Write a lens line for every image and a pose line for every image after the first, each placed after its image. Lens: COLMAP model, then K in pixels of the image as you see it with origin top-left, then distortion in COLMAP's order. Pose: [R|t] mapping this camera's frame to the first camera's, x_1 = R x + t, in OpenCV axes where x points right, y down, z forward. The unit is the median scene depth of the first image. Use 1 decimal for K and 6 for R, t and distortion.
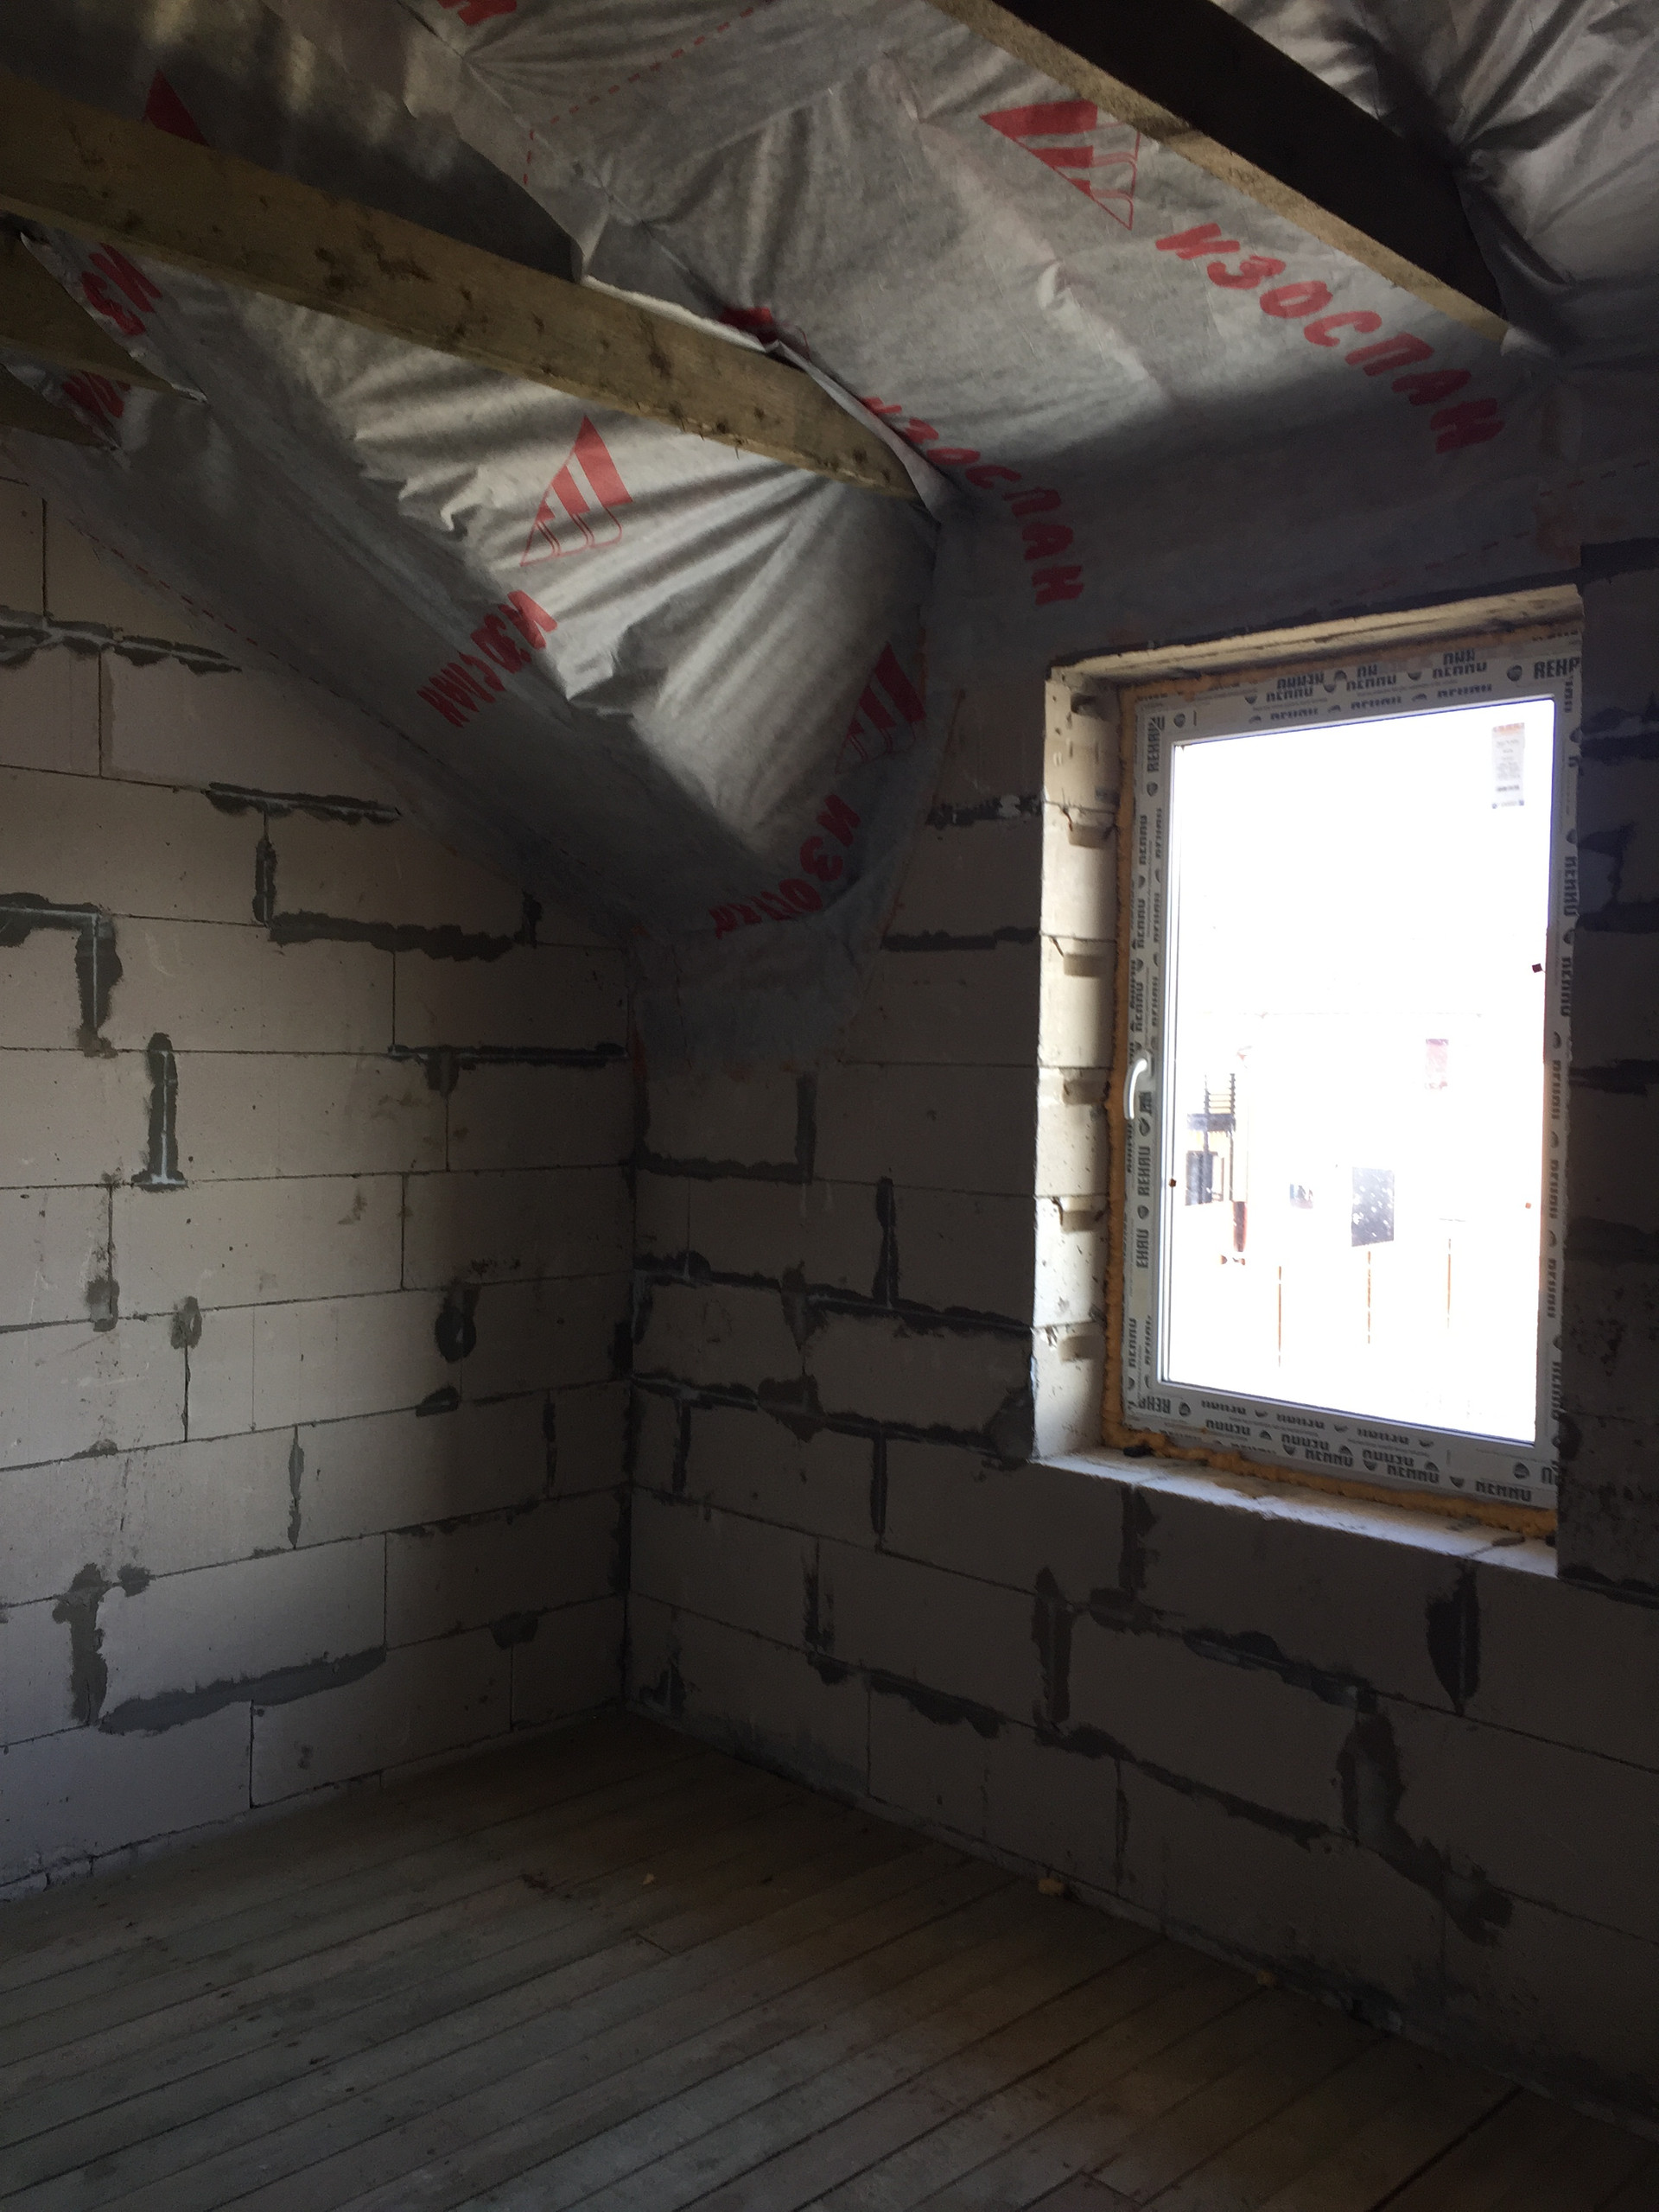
lens RADIAL K [[1884.3, 0, 831.2], [0, 1884.3, 1105.5], [0, 0, 1]] dist [0.081755, -0.092566]
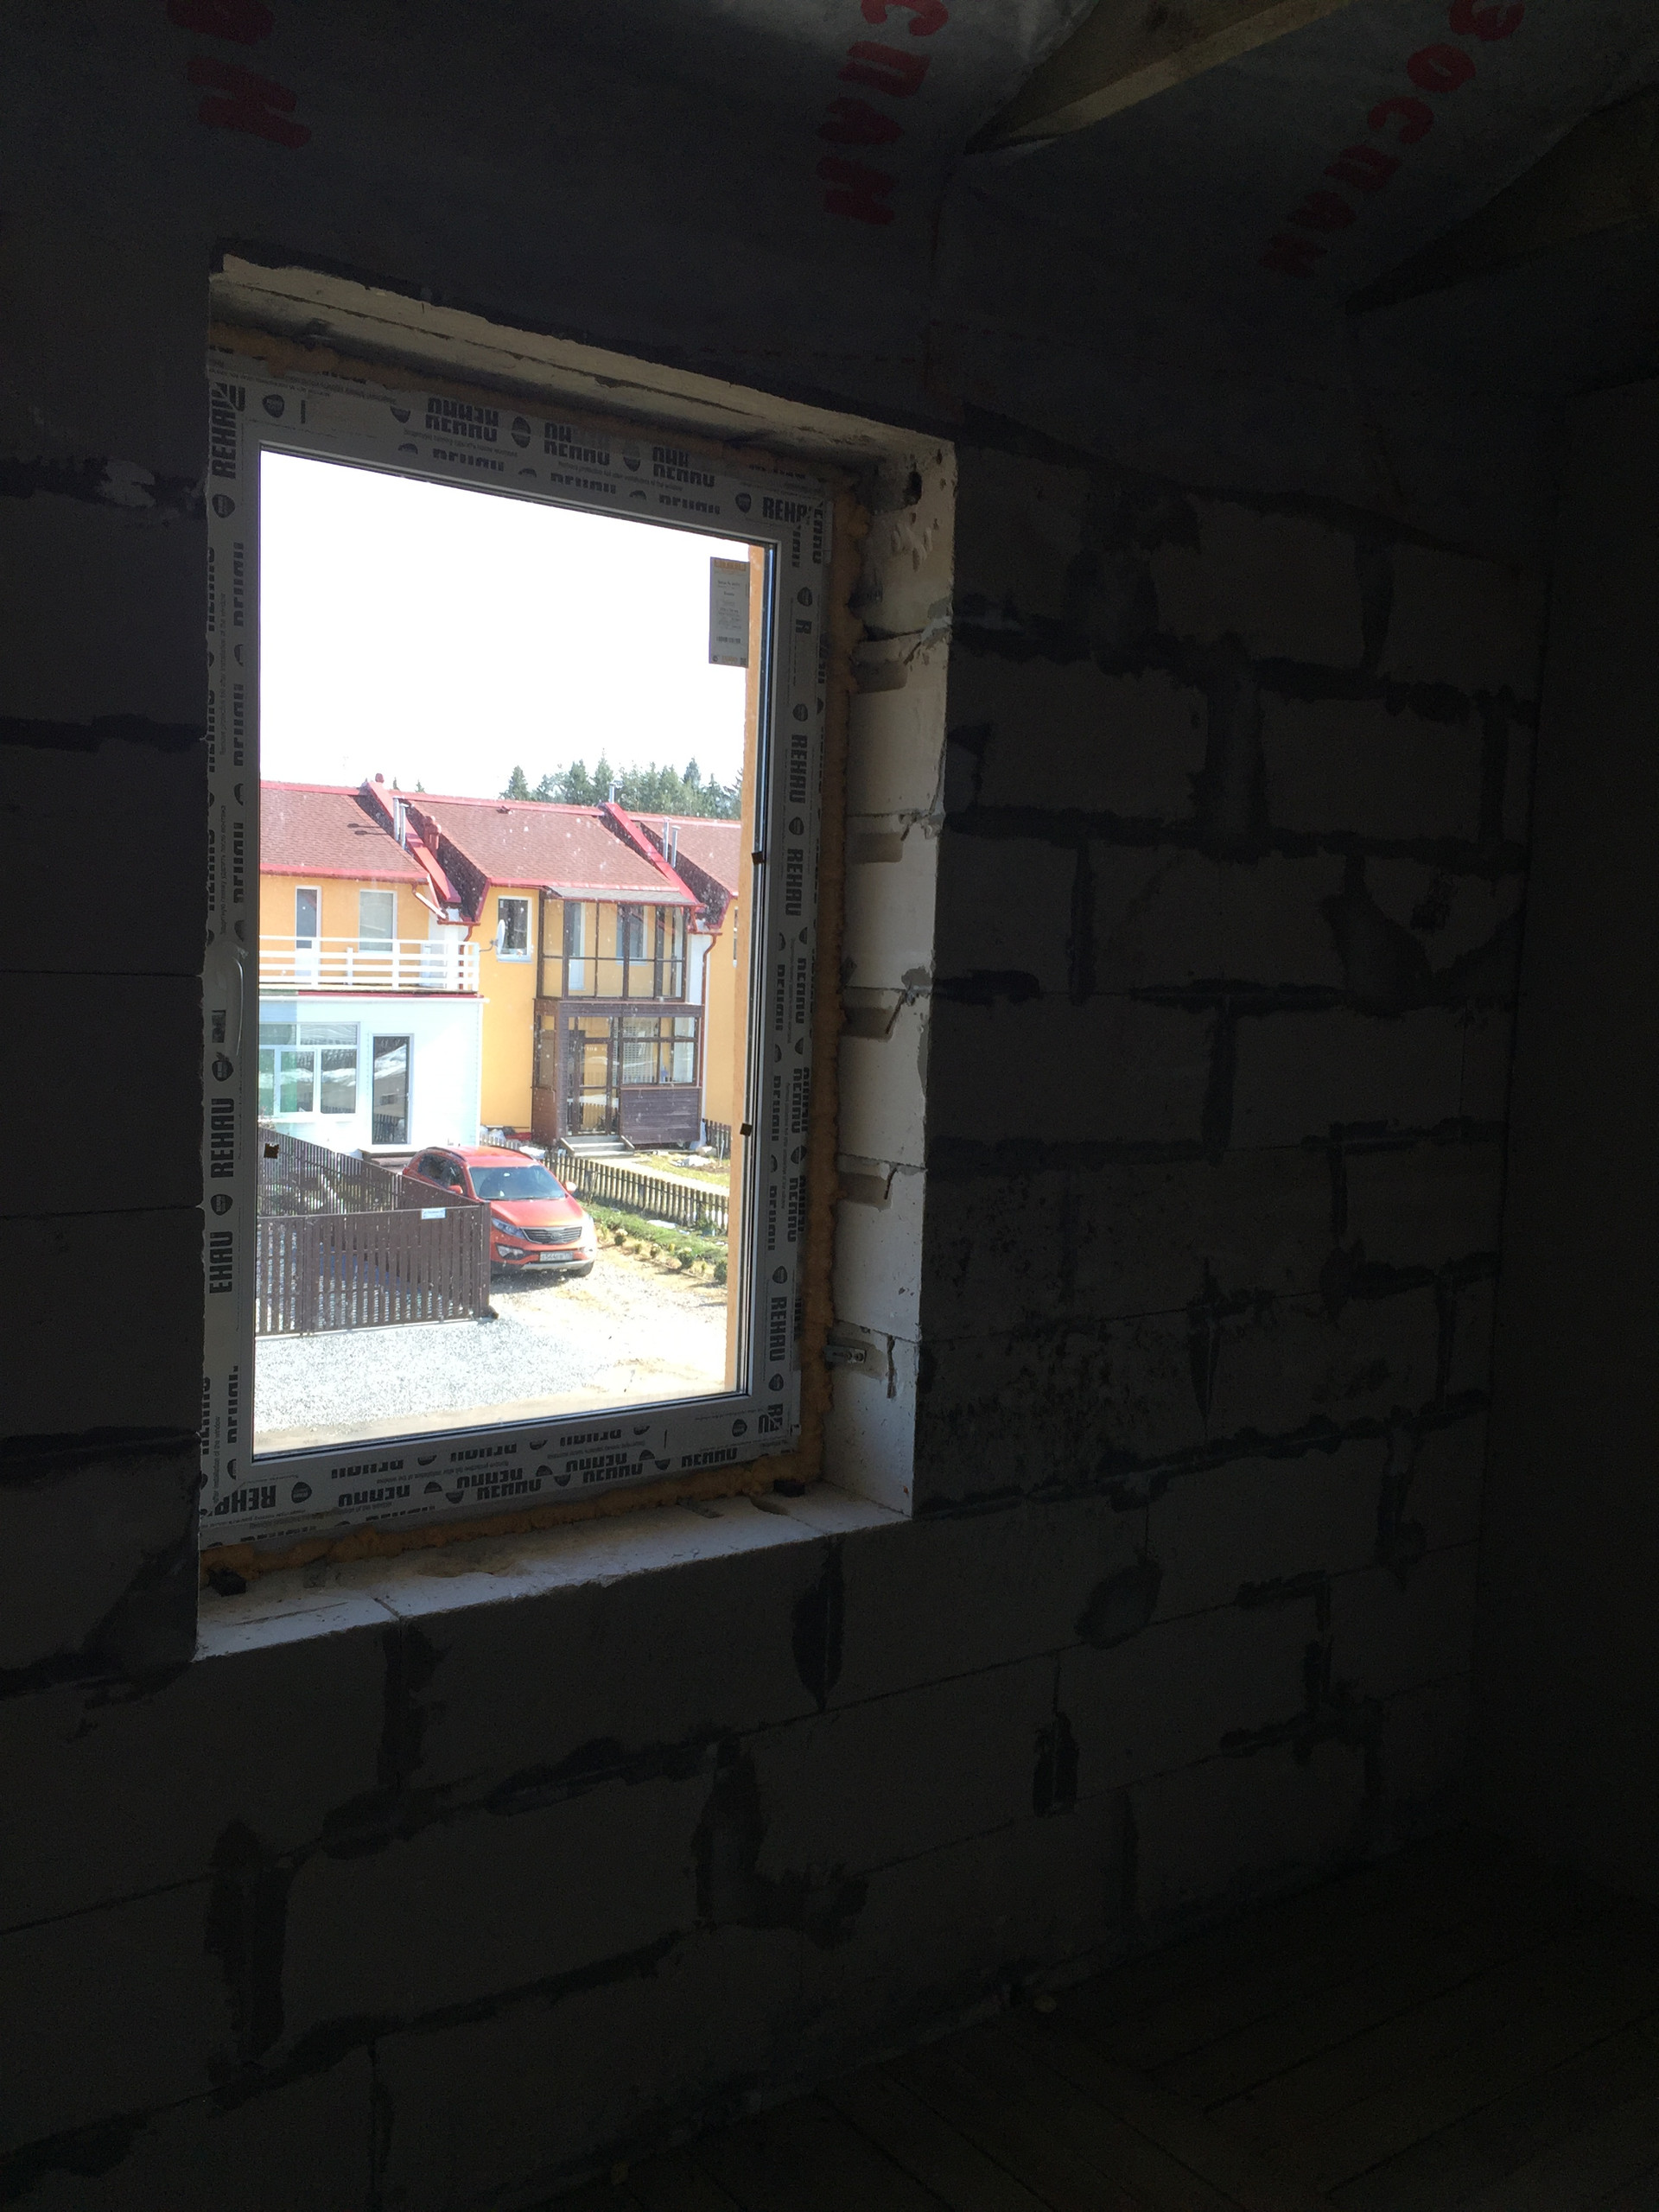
lens RADIAL K [[1884.3, 0, 825.3], [0, 1884.3, 1105.0], [0, 0, 1]] dist [0.081755, -0.092566]
pose [[0.150664, -0.095742, 0.983938, -0.454740], [-0.003869, 0.995234, 0.097434, -0.040914], [-0.988578, -0.018487, 0.149575, 0.781344]]
